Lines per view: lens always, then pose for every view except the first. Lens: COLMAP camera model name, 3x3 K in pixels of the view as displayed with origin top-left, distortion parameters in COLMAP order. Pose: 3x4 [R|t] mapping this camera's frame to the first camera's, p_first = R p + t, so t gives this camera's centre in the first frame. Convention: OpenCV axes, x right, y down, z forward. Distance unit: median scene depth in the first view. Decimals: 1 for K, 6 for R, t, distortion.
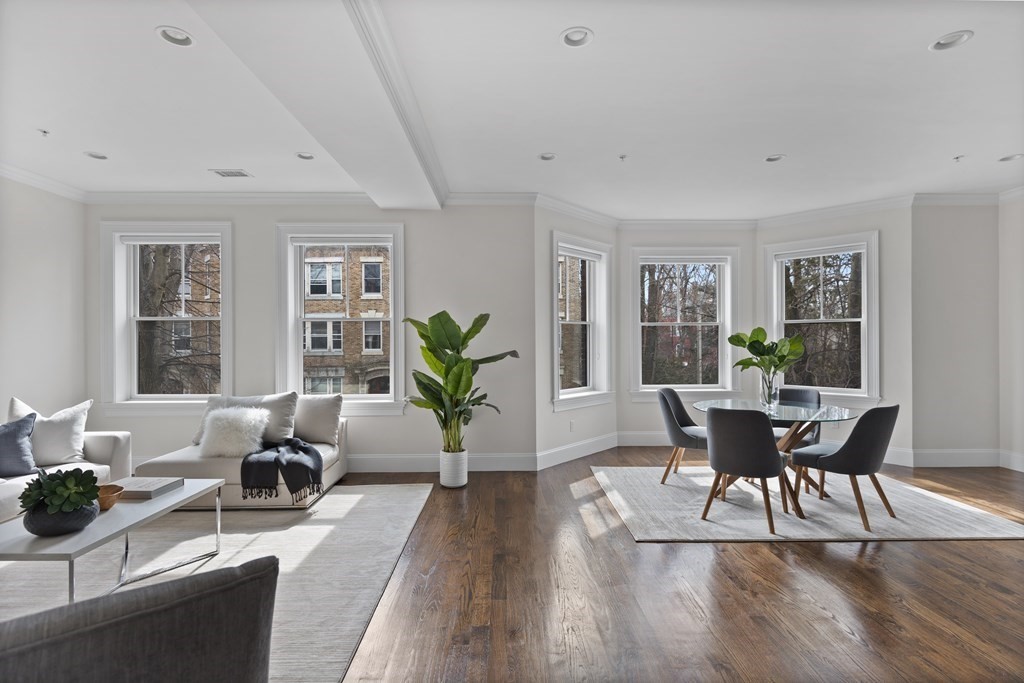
lens RADIAL K [[480.4, 0, 511.3], [0, 480.4, 338.7], [0, 0, 1]] dist [-0.000100, -0.000060]
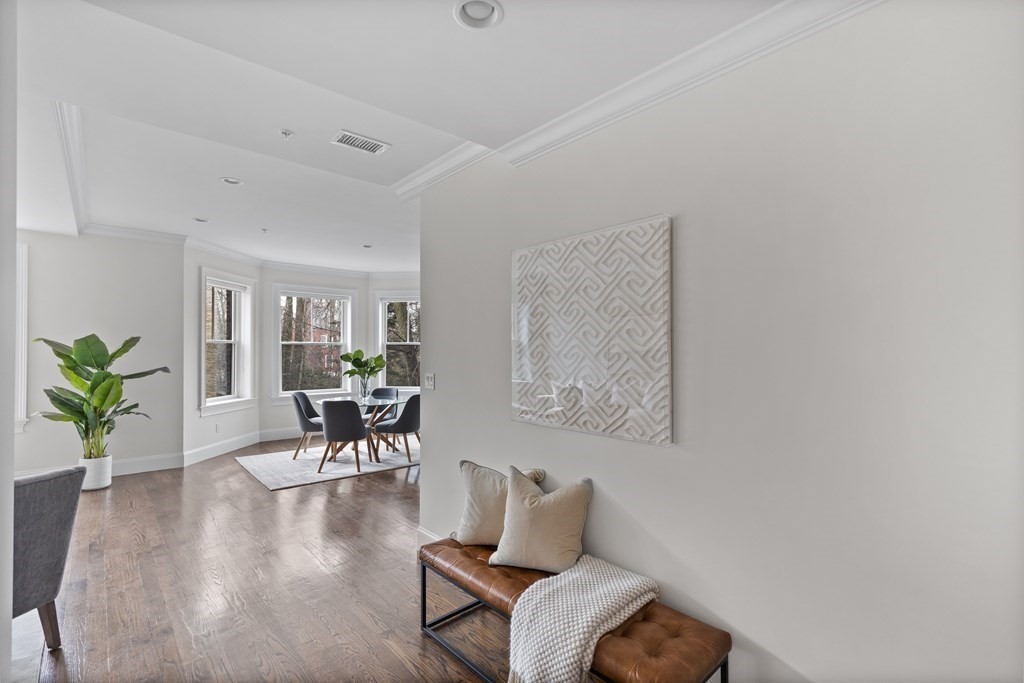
lens RADIAL K [[466.6, 0, 508.5], [0, 466.6, 347.2], [0, 0, 1]] dist [0.009526, -0.002958]
pose [[0.765079, 0.009218, 0.643870, -0.091660], [-0.006330, 0.999957, -0.006793, -0.022575], [-0.643905, 0.001121, 0.765105, -0.462441]]
